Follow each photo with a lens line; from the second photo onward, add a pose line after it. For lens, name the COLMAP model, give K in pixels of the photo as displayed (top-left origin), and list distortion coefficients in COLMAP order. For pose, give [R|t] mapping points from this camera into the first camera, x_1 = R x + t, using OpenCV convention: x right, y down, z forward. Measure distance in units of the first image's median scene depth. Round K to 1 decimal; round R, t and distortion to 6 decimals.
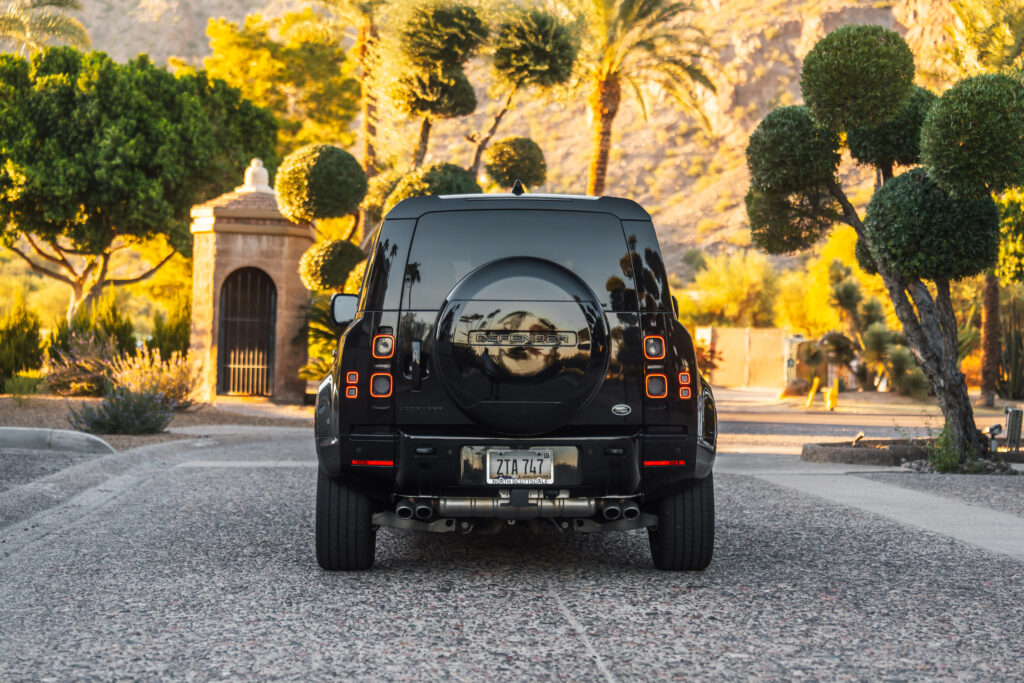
lens RADIAL K [[2062.1, 0, 557.9], [0, 2062.1, 335.4], [0, 0, 1]] dist [0.279914, 0.000000]
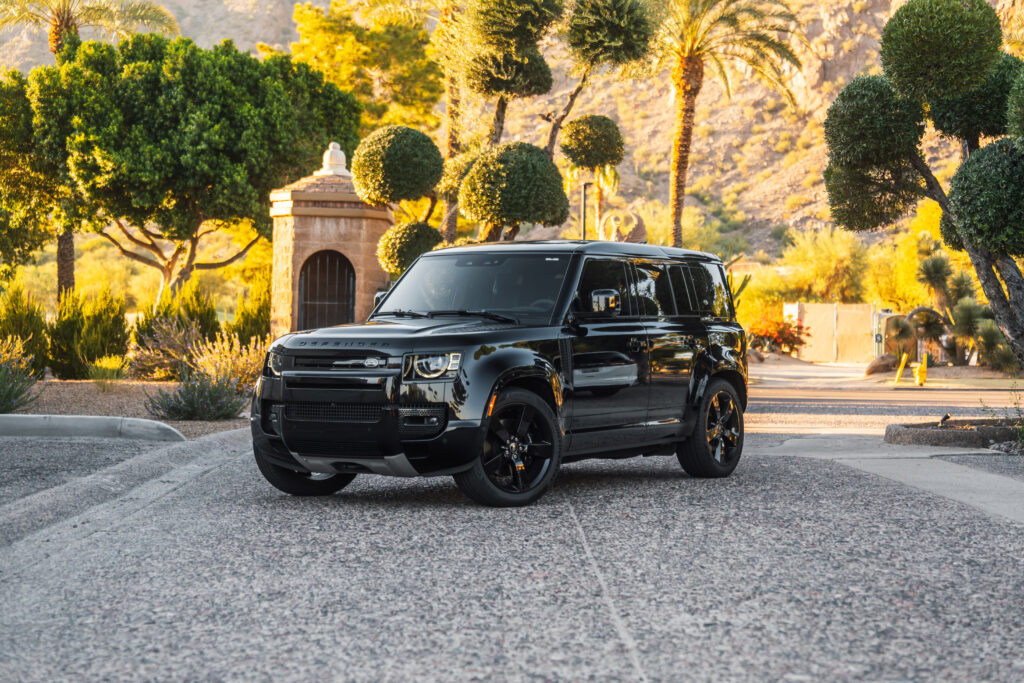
lens RADIAL K [[2062.1, 0, 545.5], [0, 2062.1, 331.4], [0, 0, 1]] dist [0.279914, 0.000000]
pose [[0.998829, -0.011067, -0.047088, 0.003374], [0.011460, 0.999902, 0.008089, -0.000974], [0.046994, -0.008619, 0.998858, 0.014289]]
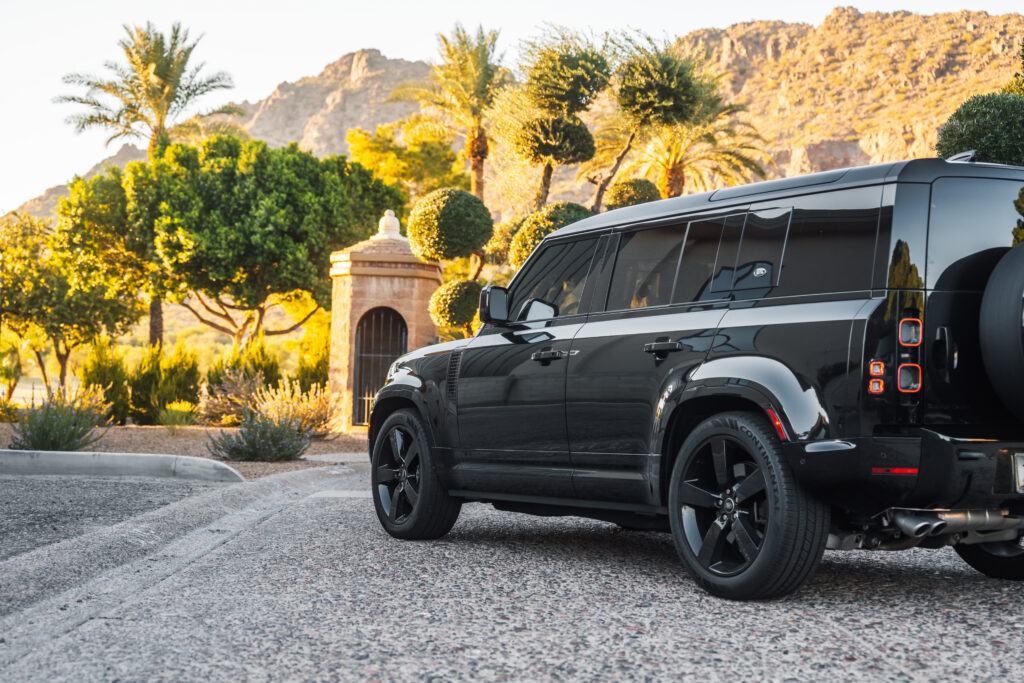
lens RADIAL K [[1716.6, 0, 555.6], [0, 1716.6, 325.7], [0, 0, 1]] dist [0.146259, 0.000000]
pose [[0.998975, -0.003664, -0.045118, -0.024685], [0.002247, 0.999504, -0.031415, 0.007252], [0.045210, 0.031281, 0.998488, 0.149654]]
